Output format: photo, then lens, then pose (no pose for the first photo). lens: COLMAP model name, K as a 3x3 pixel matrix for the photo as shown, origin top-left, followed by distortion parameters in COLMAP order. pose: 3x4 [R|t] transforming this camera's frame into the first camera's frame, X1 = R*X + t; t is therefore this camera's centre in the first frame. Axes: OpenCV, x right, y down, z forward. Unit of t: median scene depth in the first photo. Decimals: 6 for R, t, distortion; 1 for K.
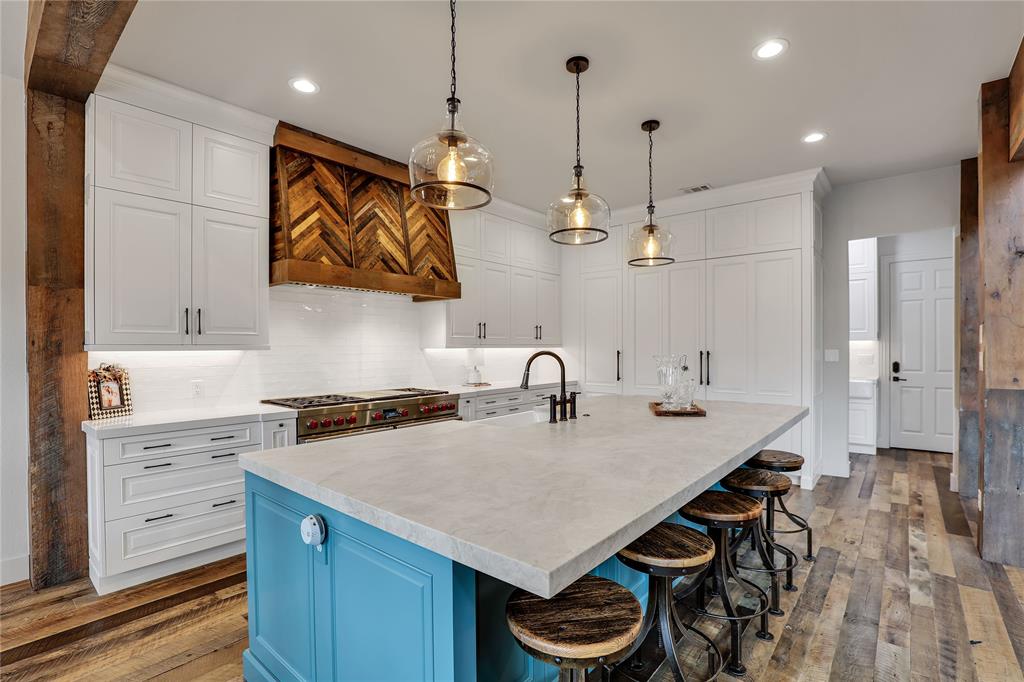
lens RADIAL K [[470.7, 0, 516.9], [0, 470.7, 346.5], [0, 0, 1]] dist [-0.031049, 0.003655]
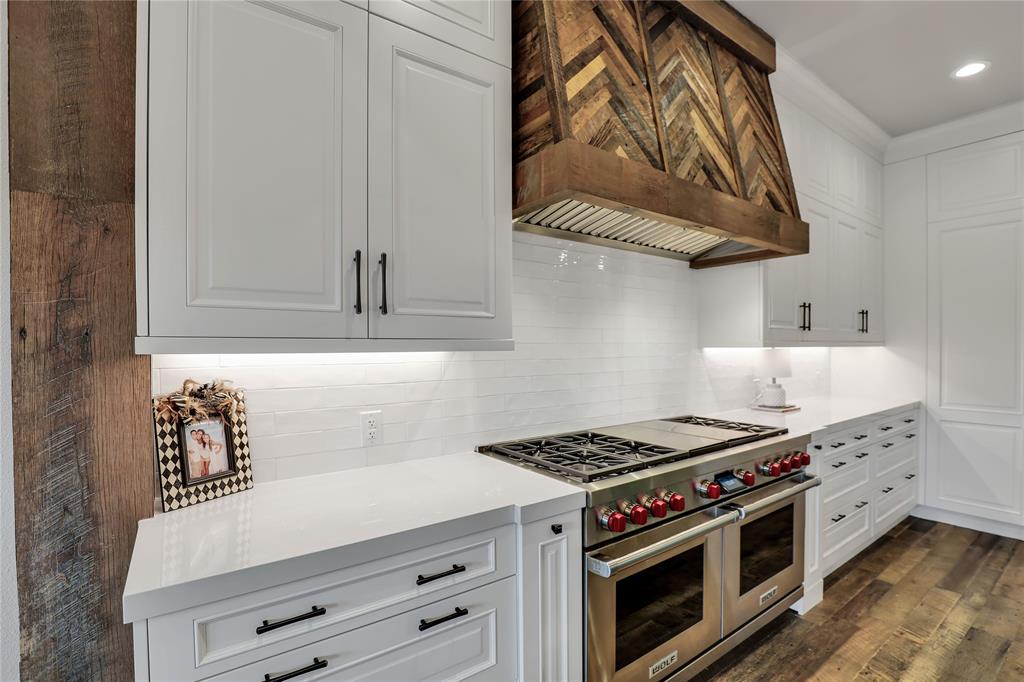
lens RADIAL K [[470.7, 0, 517.2], [0, 470.7, 345.9], [0, 0, 1]] dist [-0.031049, 0.003655]
pose [[0.968774, -0.001103, -0.247941, -0.458324], [0.000905, 0.999999, -0.000912, 0.003669], [0.247942, 0.000659, 0.968775, 0.612212]]
